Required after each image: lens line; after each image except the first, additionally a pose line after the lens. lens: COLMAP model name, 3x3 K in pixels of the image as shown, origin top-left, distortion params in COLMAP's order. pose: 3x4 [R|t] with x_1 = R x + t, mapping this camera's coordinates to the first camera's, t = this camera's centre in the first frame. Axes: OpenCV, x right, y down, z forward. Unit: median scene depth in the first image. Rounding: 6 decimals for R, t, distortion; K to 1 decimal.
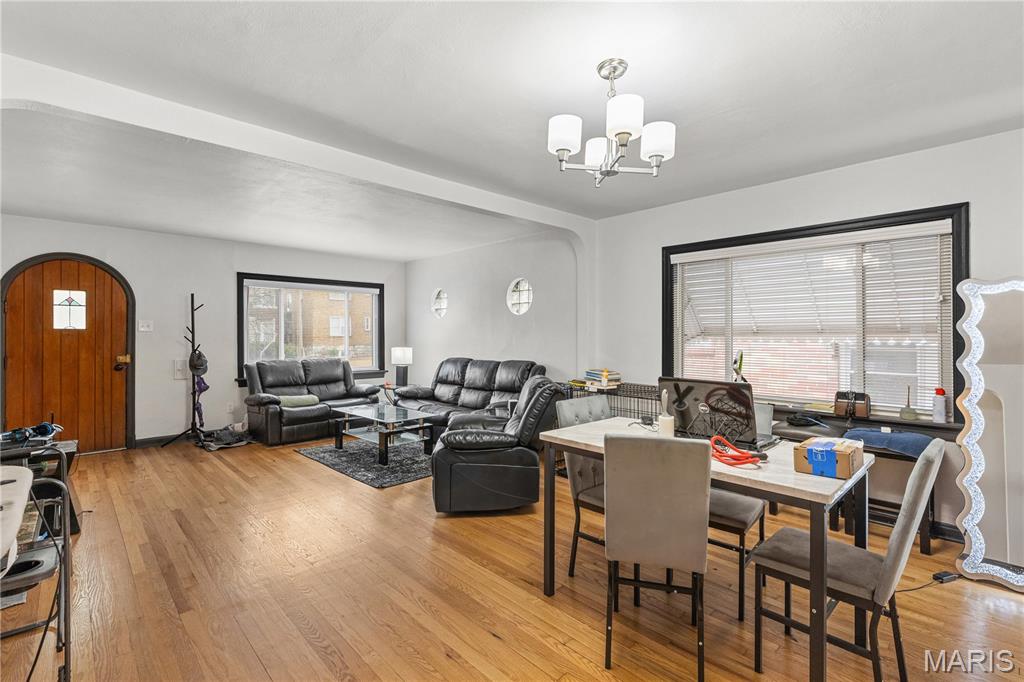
lens RADIAL K [[466.9, 0, 508.0], [0, 466.9, 338.9], [0, 0, 1]] dist [0.003719, 0.000597]
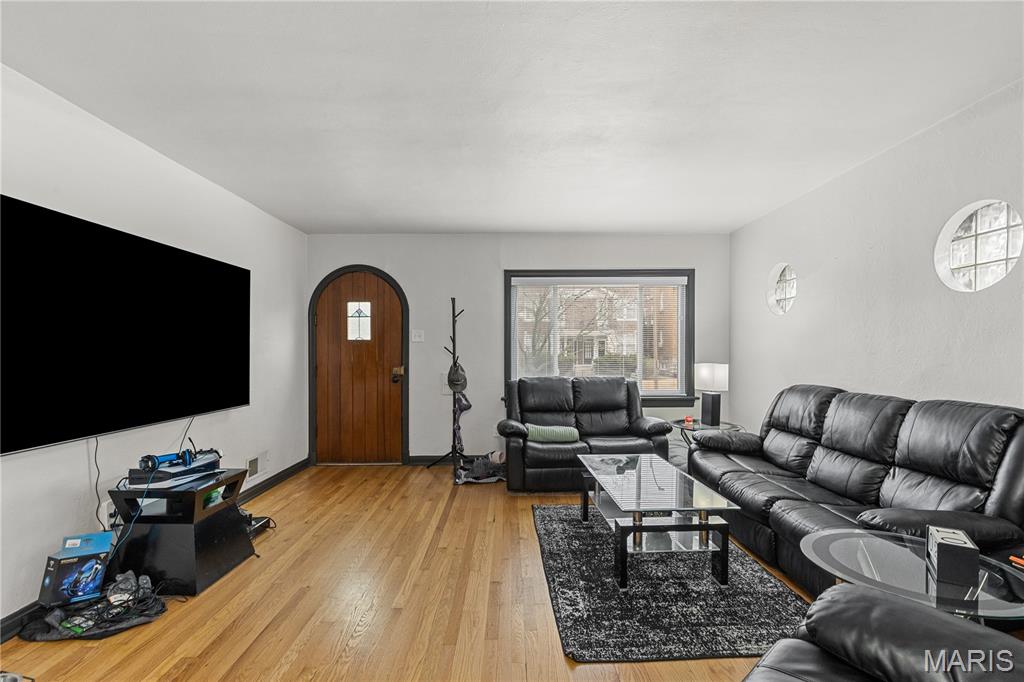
lens RADIAL K [[466.9, 0, 523.3], [0, 466.9, 358.1], [0, 0, 1]] dist [0.003719, 0.000597]
pose [[0.742967, 0.011321, -0.669233, 0.005254], [-0.001690, 0.999885, 0.015038, 0.002180], [0.669326, -0.010042, 0.742901, 0.408154]]
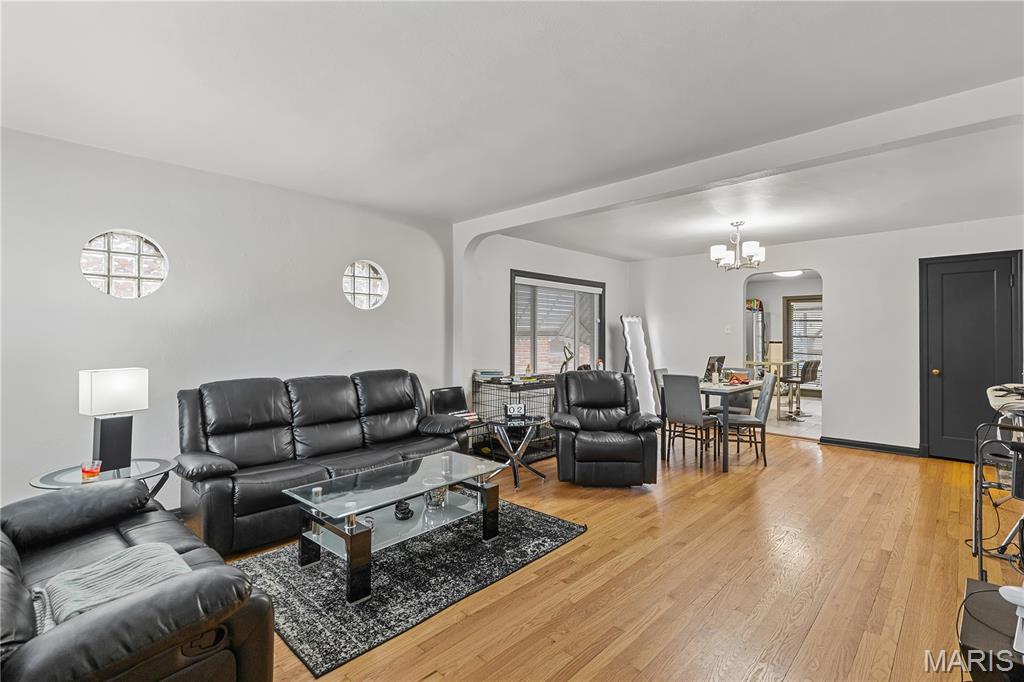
lens RADIAL K [[466.9, 0, 511.4], [0, 466.9, 335.5], [0, 0, 1]] dist [0.003719, 0.000597]
pose [[-0.036736, -0.001643, 0.999324, -0.710498], [0.004023, 0.999990, 0.001792, -0.009784], [-0.999317, 0.004086, -0.036729, 0.768278]]
